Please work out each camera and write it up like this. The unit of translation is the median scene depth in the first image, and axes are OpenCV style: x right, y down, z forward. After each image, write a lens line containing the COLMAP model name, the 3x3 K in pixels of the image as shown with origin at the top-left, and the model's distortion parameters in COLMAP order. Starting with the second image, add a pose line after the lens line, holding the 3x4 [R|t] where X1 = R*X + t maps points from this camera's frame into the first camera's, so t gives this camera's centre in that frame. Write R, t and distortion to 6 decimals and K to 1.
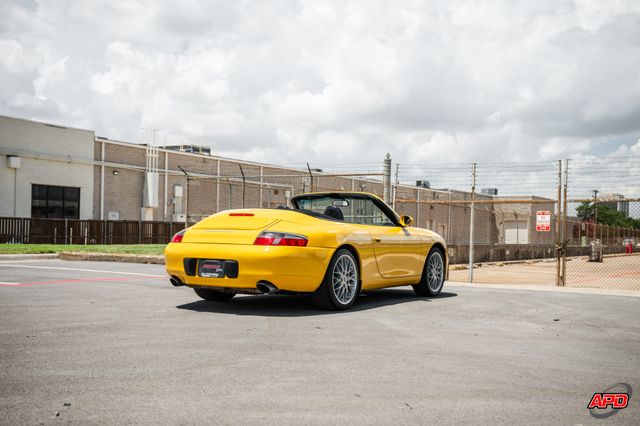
lens RADIAL K [[801.7, 0, 310.3], [0, 801.7, 227.5], [0, 0, 1]] dist [0.041359, 0.035407]
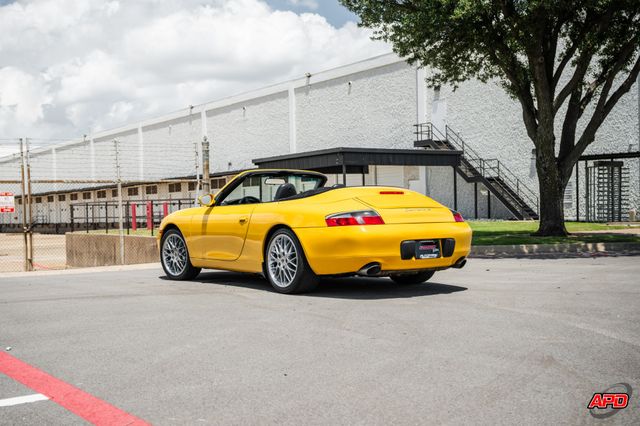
lens RADIAL K [[801.7, 0, 310.3], [0, 801.7, 227.5], [0, 0, 1]] dist [0.041359, 0.035407]
pose [[0.414583, -0.043496, 0.908972, -0.161534], [0.024364, 0.999030, 0.036693, -0.001990], [-0.909685, 0.006934, 0.415240, 0.113584]]
